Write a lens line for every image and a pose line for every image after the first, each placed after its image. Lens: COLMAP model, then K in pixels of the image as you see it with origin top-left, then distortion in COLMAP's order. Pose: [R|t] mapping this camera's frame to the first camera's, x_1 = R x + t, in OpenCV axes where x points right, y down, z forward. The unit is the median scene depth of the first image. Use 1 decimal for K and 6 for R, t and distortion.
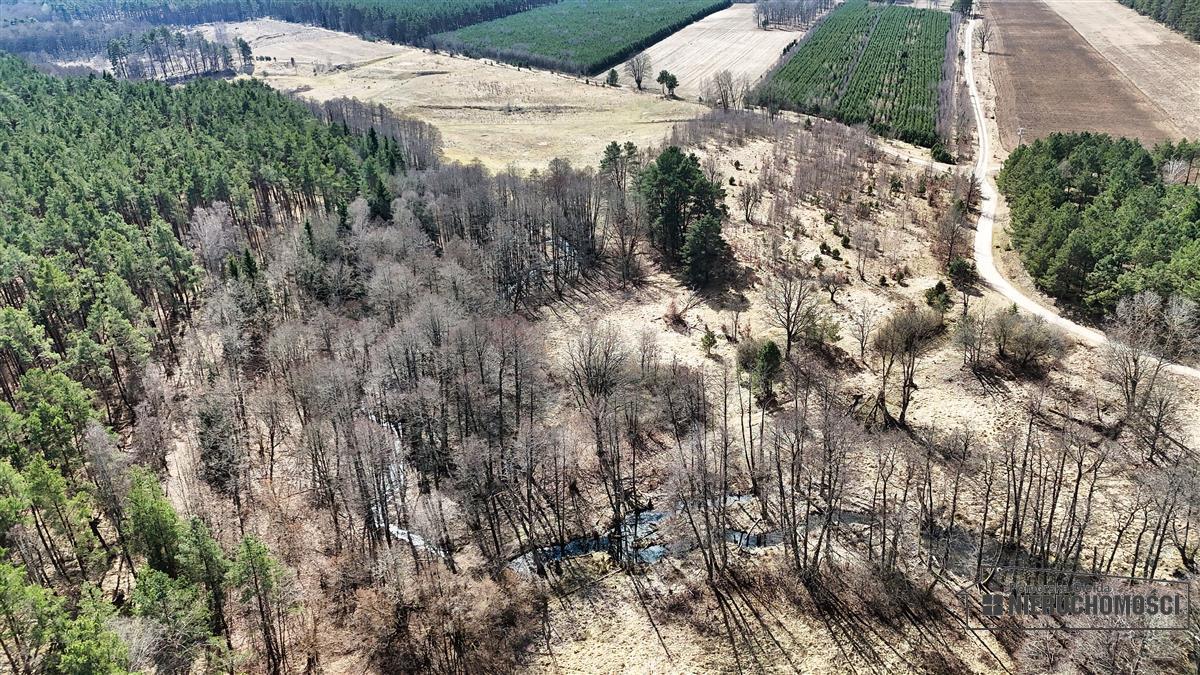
lens RADIAL K [[884.8, 0, 603.7], [0, 884.8, 339.8], [0, 0, 1]] dist [0.084048, -0.072732]
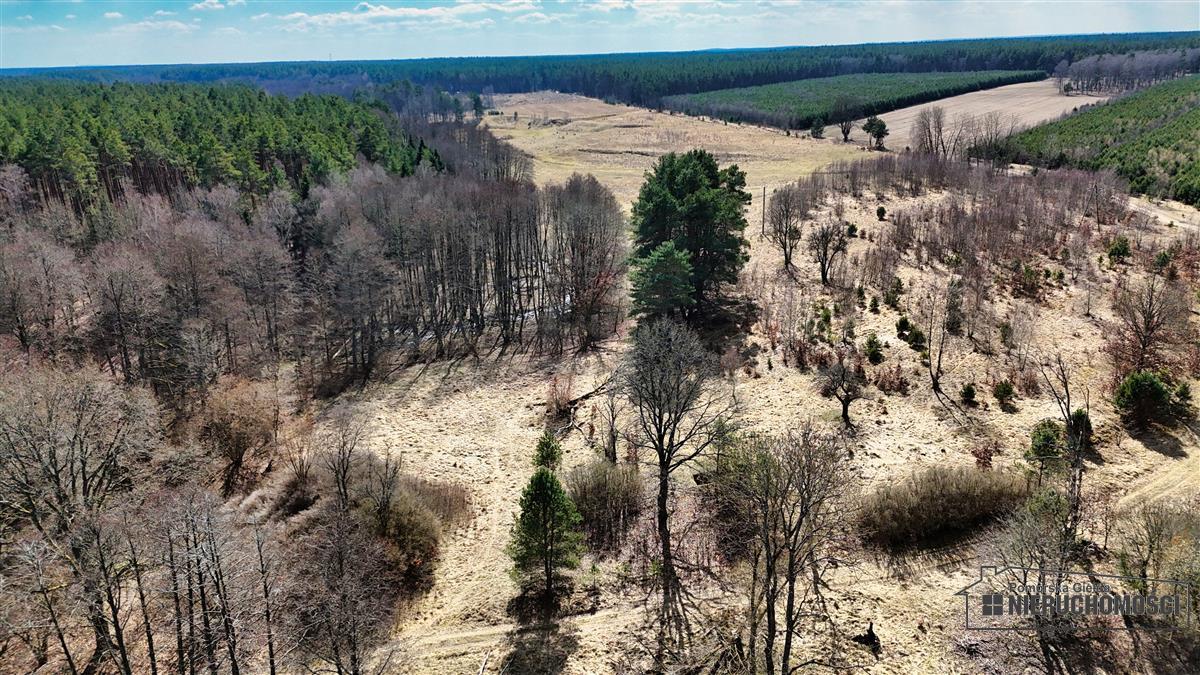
lens RADIAL K [[884.8, 0, 600.8], [0, 884.8, 337.5], [0, 0, 1]] dist [0.084048, -0.072732]
pose [[0.934479, 0.116028, -0.336581, 0.220052], [-0.151159, 0.985264, -0.080031, -0.020266], [0.322336, 0.125664, 0.938247, 0.353304]]
